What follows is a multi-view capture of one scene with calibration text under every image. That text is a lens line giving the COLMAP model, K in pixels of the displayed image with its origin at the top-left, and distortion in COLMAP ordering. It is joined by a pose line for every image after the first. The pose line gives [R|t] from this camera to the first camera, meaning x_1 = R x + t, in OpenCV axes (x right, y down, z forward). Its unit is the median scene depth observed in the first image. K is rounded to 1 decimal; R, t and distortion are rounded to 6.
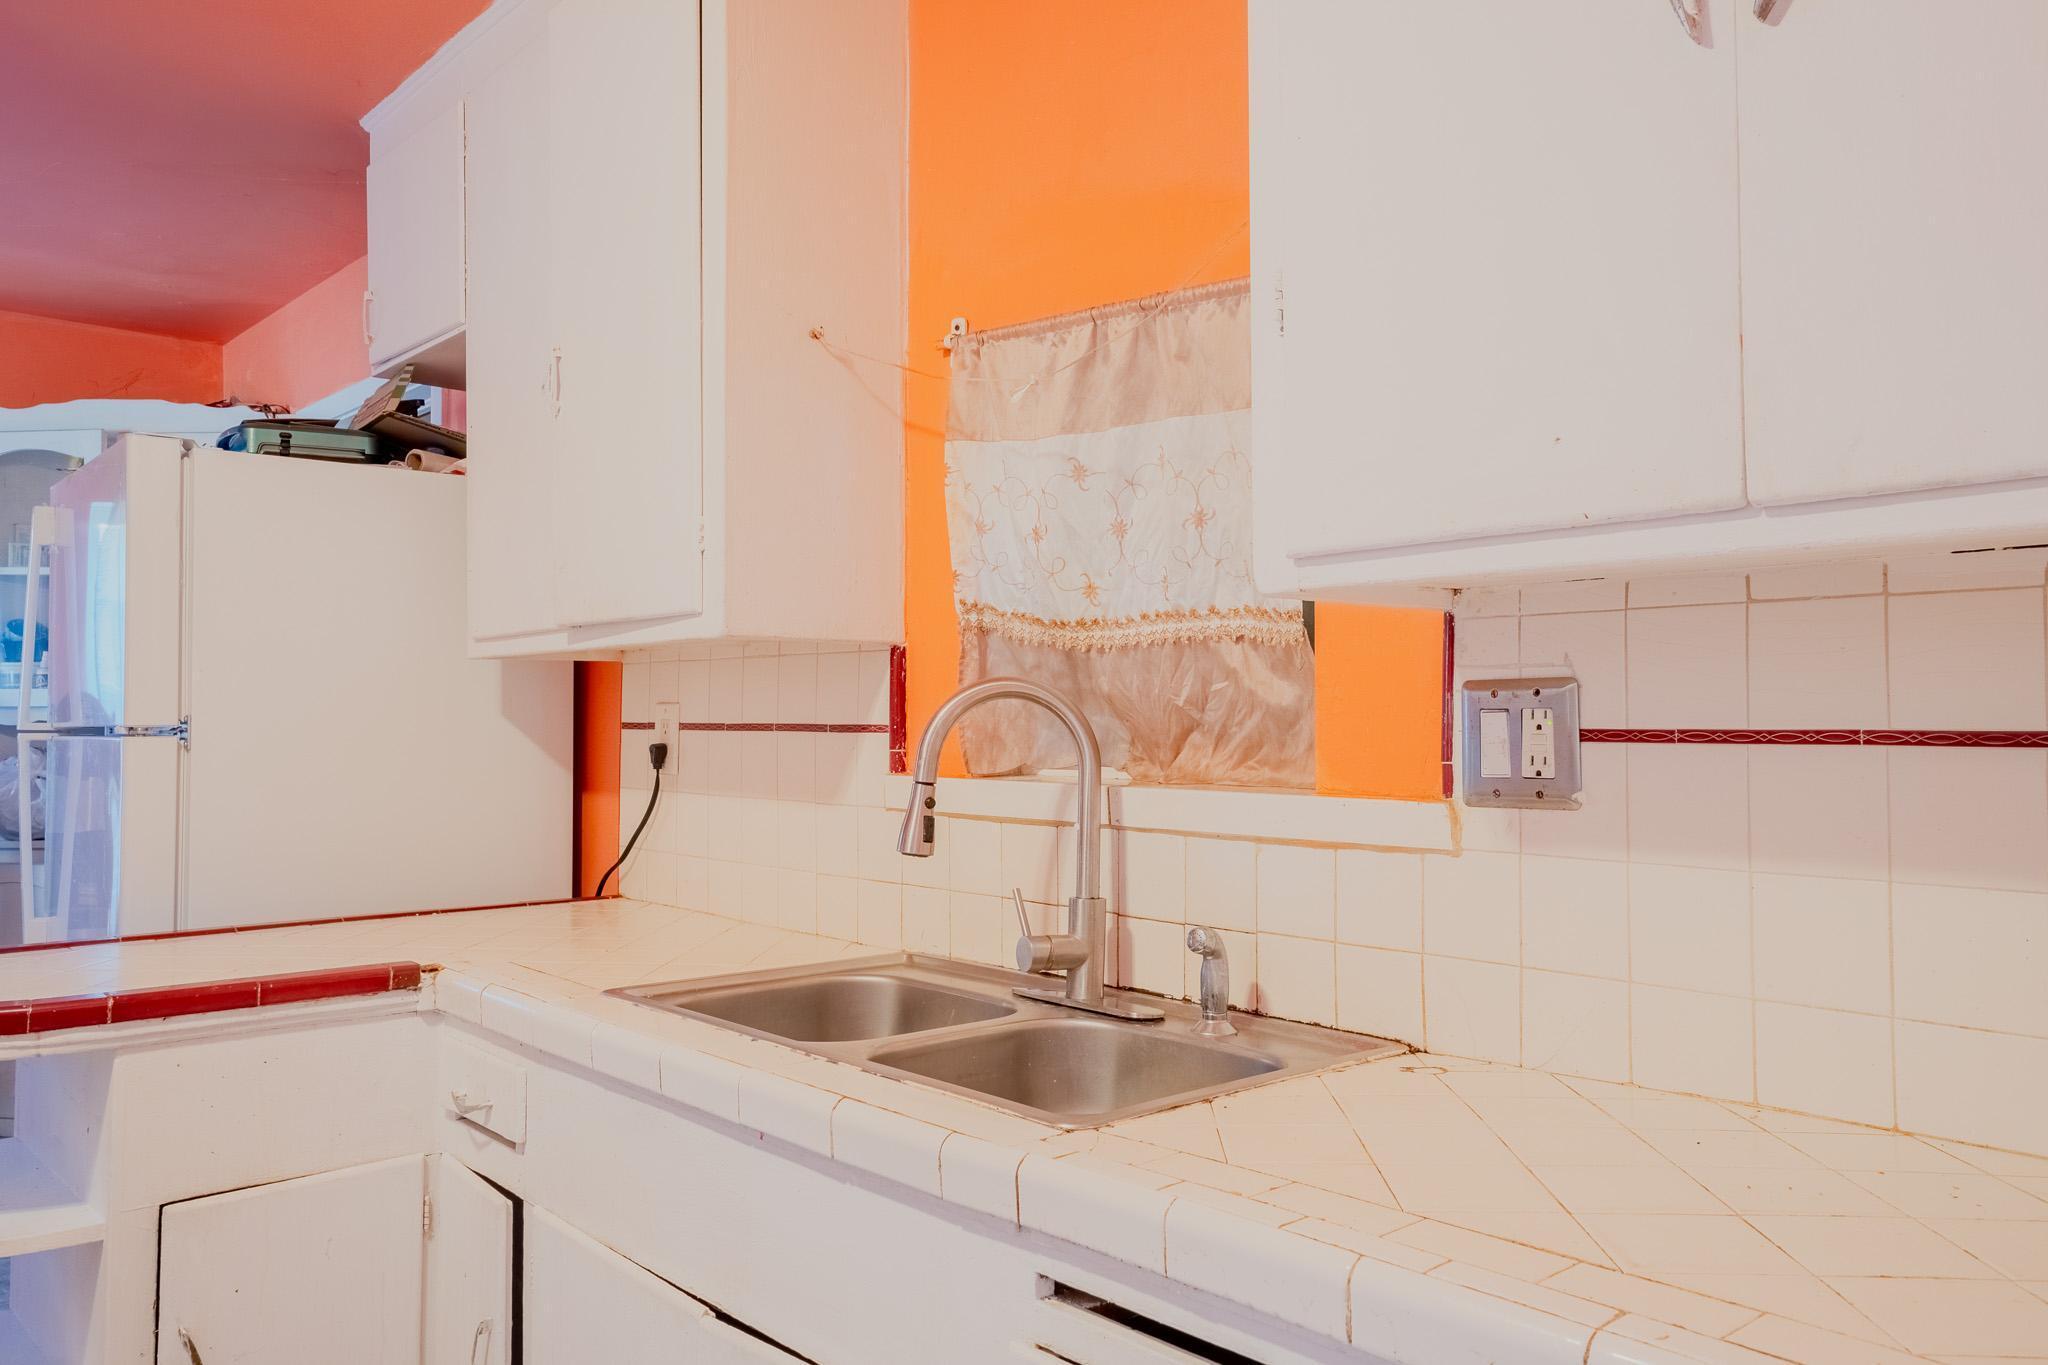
lens RADIAL K [[1546.1, 0, 1029.3], [0, 1546.1, 676.3], [0, 0, 1]] dist [0.007003, 0.032169]
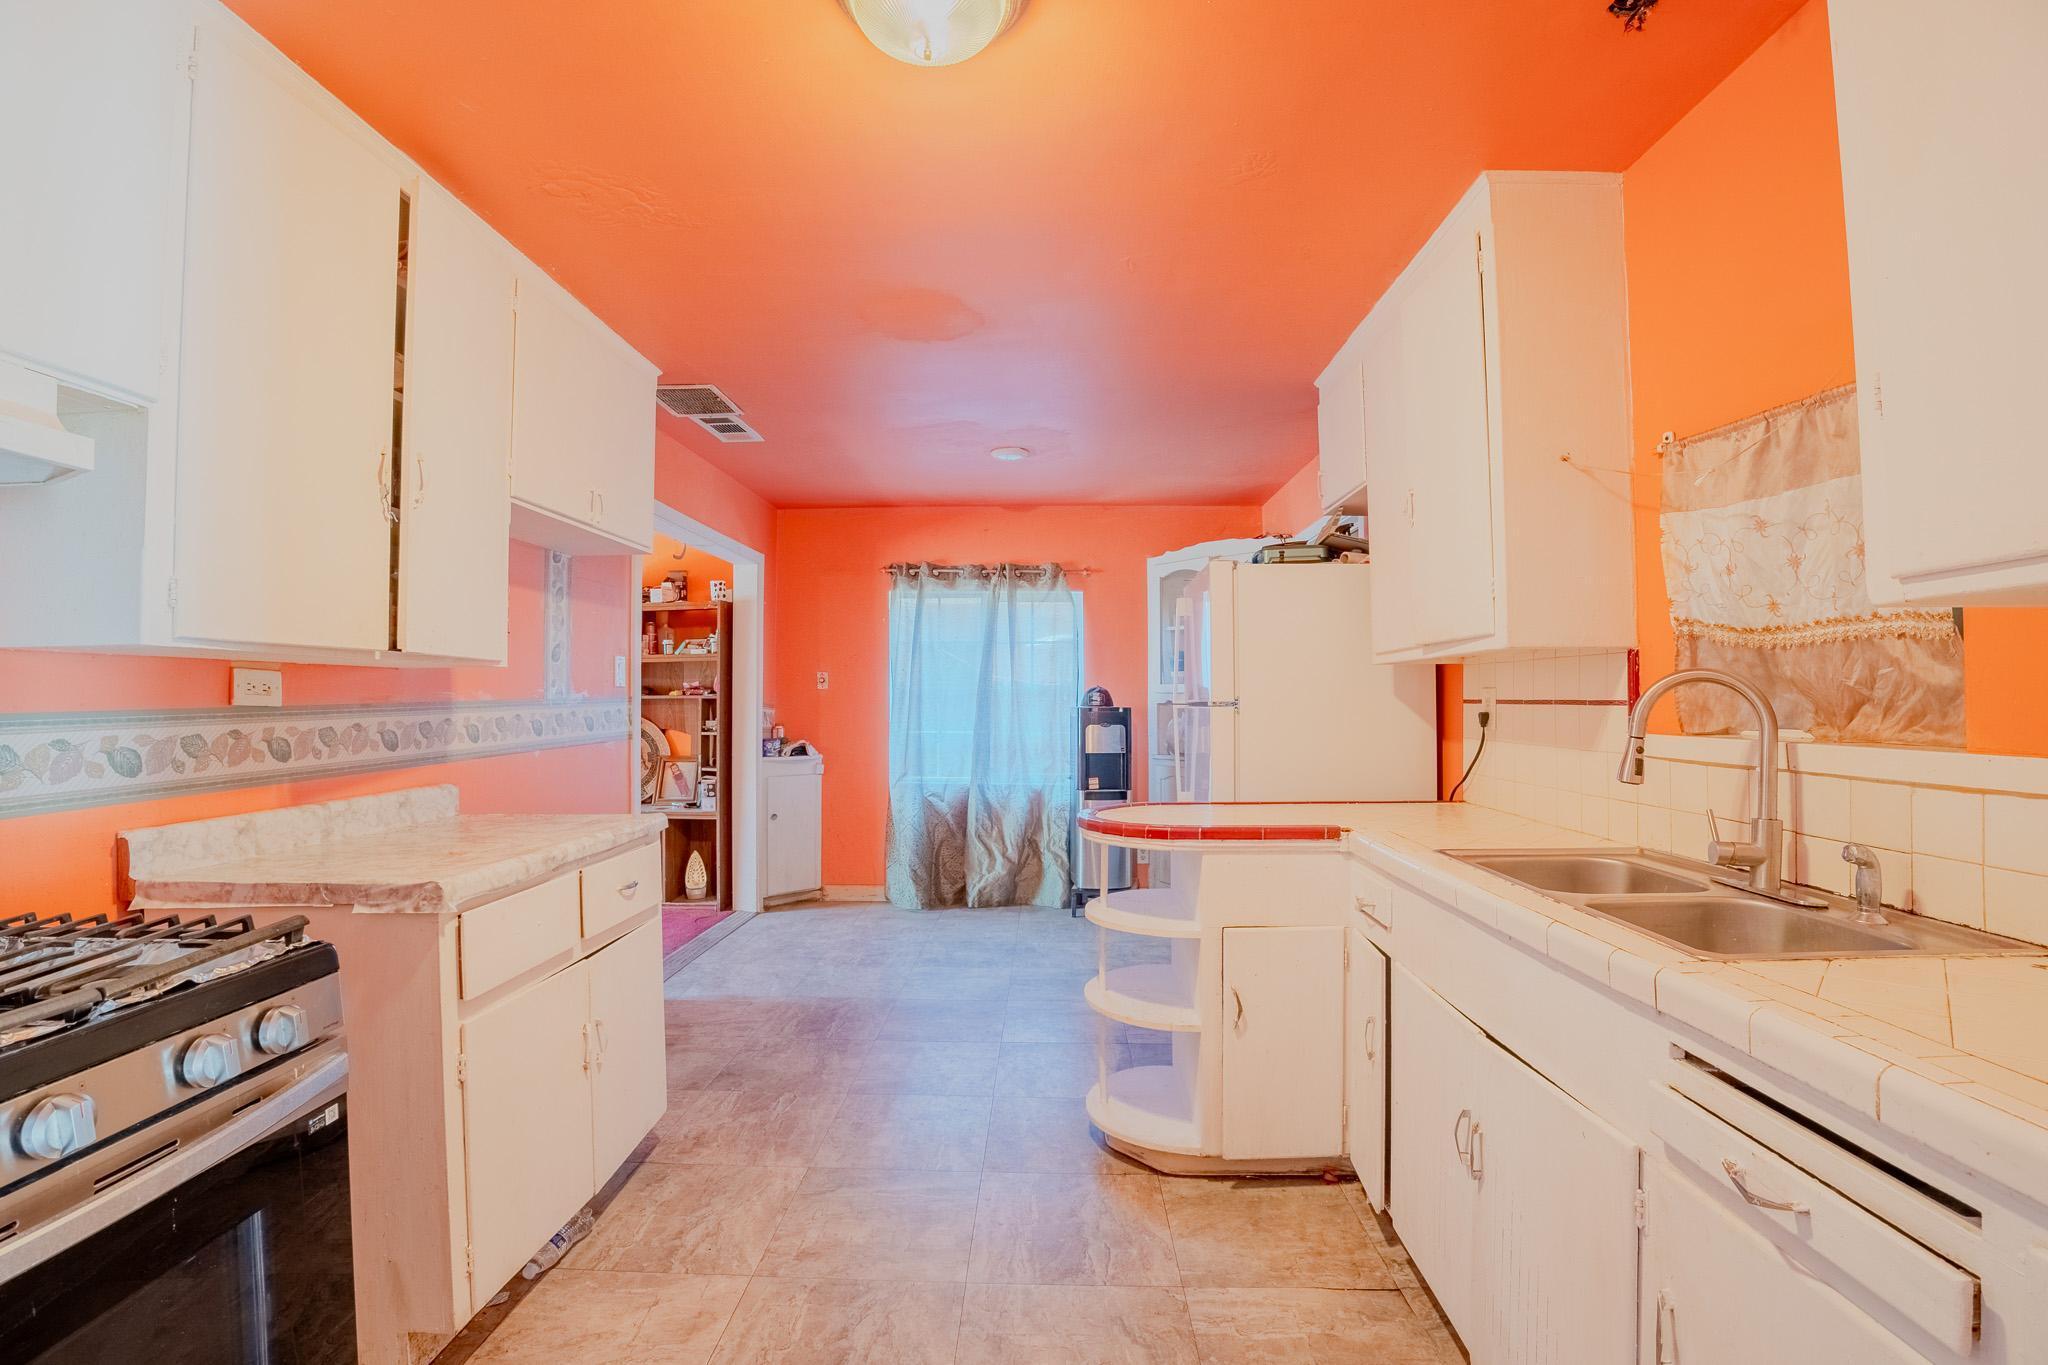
lens RADIAL K [[907.2, 0, 1021.9], [0, 907.2, 676.9], [0, 0, 1]] dist [-0.055978, 0.008727]
pose [[0.724849, -0.018859, -0.688650, 0.089103], [0.021874, 0.999751, -0.004355, -0.001629], [0.688561, -0.011907, 0.725081, -0.067348]]
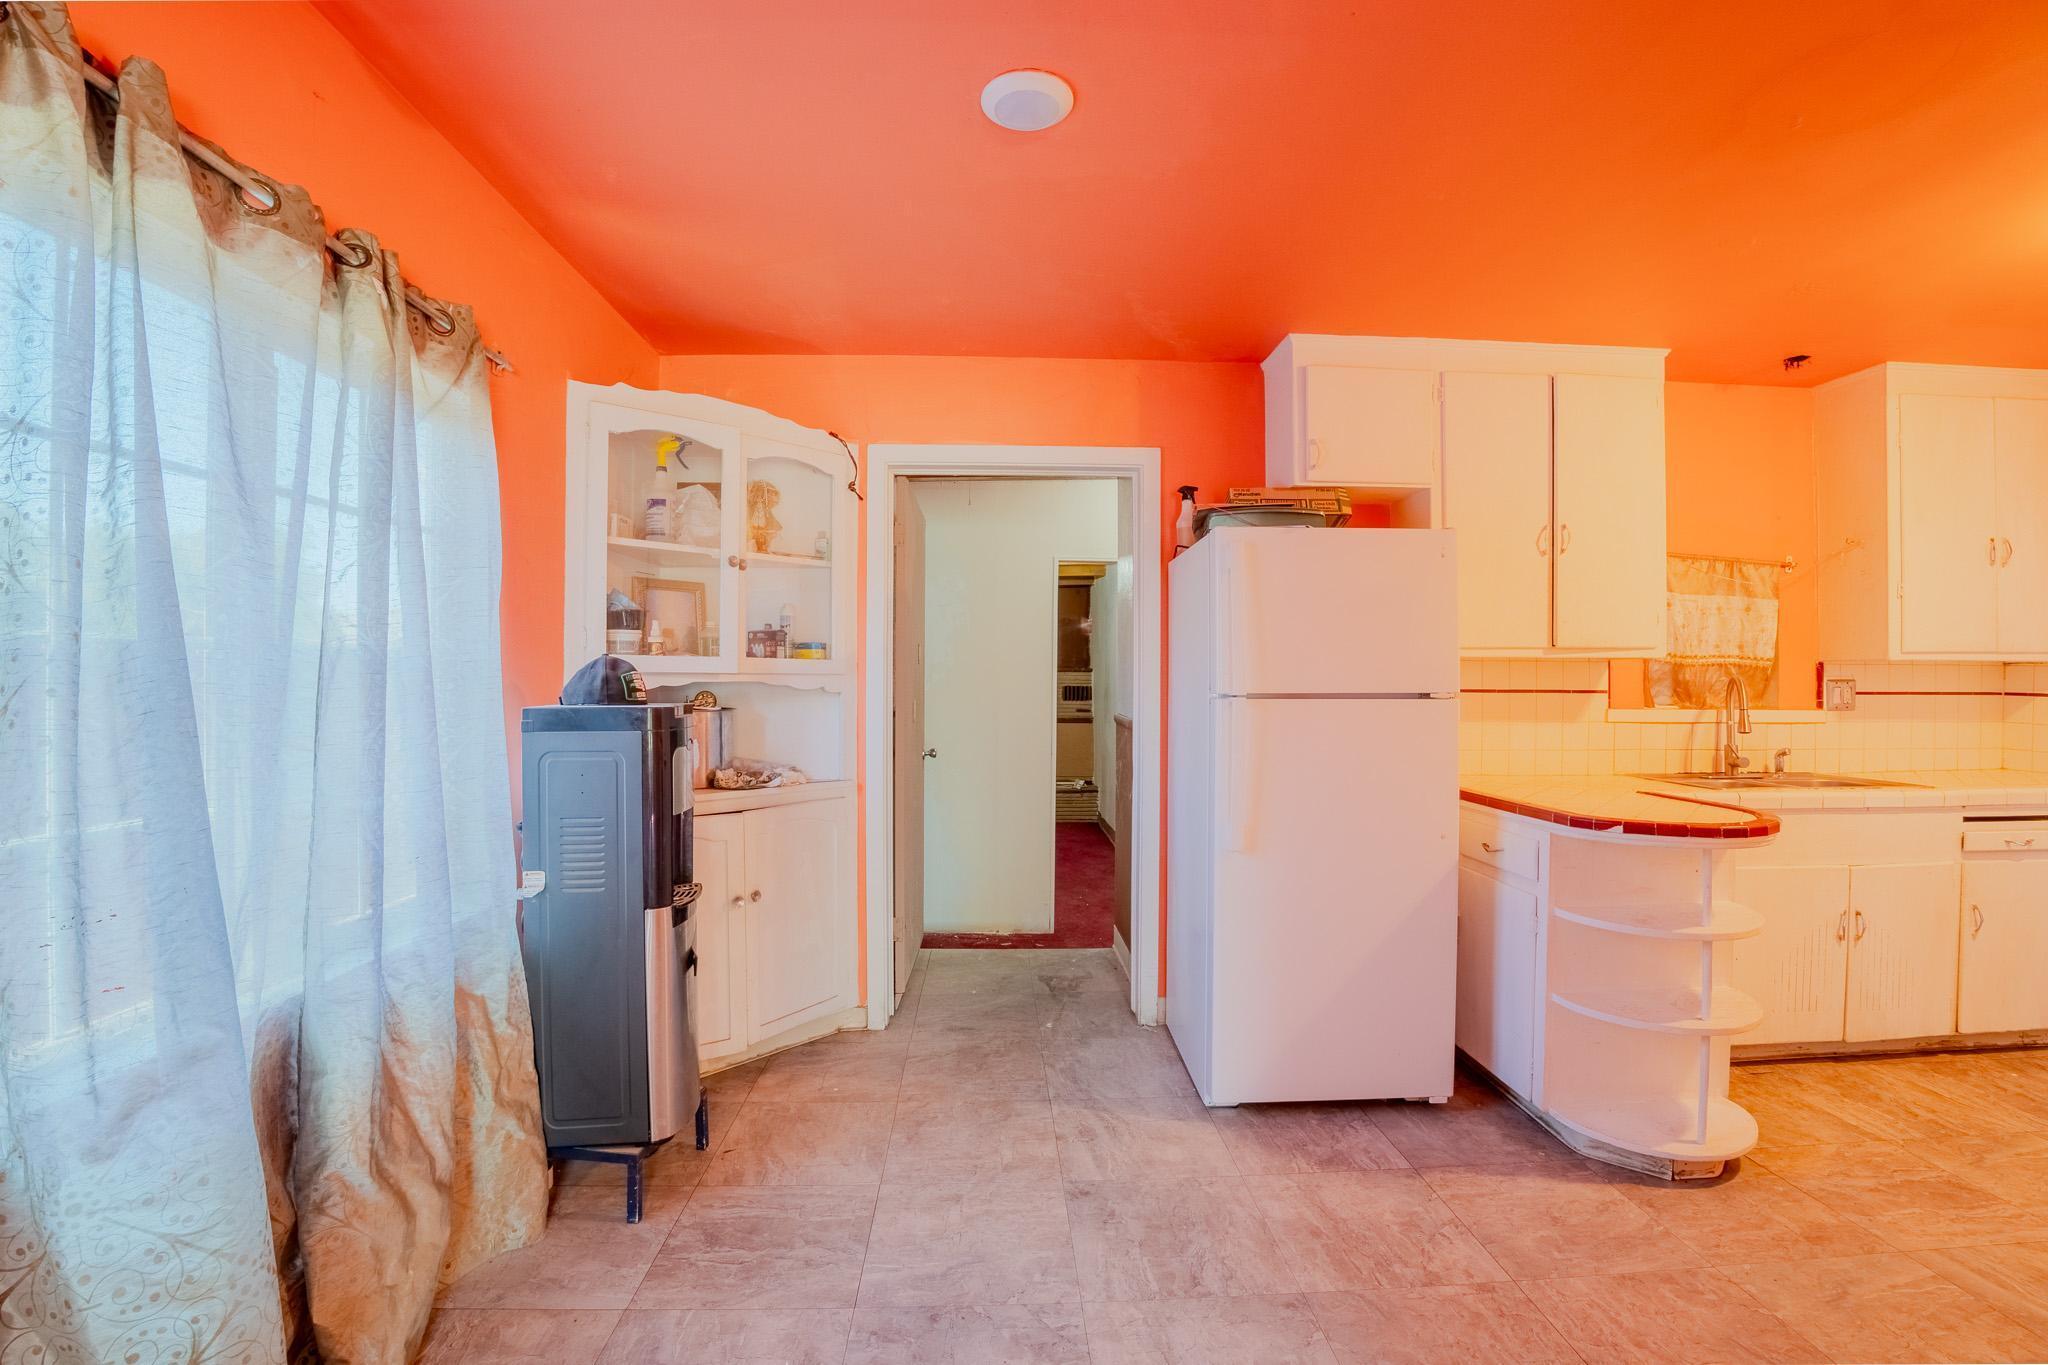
lens RADIAL K [[907.2, 0, 1022.1], [0, 907.2, 677.1], [0, 0, 1]] dist [-0.055978, 0.008727]
pose [[0.629074, 0.001102, 0.777345, -2.090643], [-0.028027, 0.999381, 0.021264, 0.005446], [-0.776840, -0.035163, 0.628715, 0.912250]]
